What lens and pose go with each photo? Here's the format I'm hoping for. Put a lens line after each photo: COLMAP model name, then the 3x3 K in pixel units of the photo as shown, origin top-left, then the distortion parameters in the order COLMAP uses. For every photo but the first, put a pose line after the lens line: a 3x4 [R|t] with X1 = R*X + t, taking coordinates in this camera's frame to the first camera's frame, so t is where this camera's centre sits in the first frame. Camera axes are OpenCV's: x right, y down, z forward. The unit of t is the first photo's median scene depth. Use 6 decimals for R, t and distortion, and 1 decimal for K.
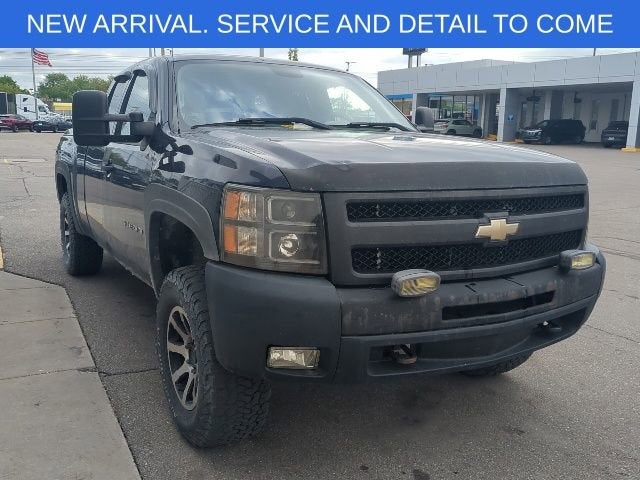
lens RADIAL K [[593.3, 0, 321.7], [0, 593.3, 241.5], [0, 0, 1]] dist [0.035004, 0.000000]
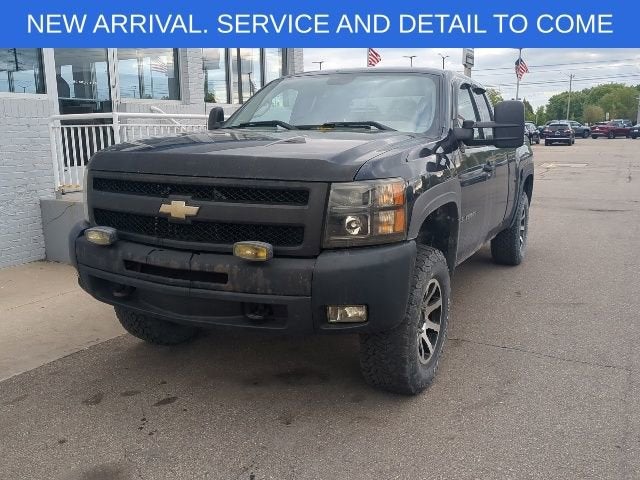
lens RADIAL K [[593.3, 0, 320.1], [0, 593.3, 238.5], [0, 0, 1]] dist [0.035004, 0.000000]
pose [[0.555774, 0.129469, -0.821190, 1.228426], [-0.142944, 0.987969, 0.059020, -0.062584], [0.818952, 0.084582, 0.567594, 0.468534]]
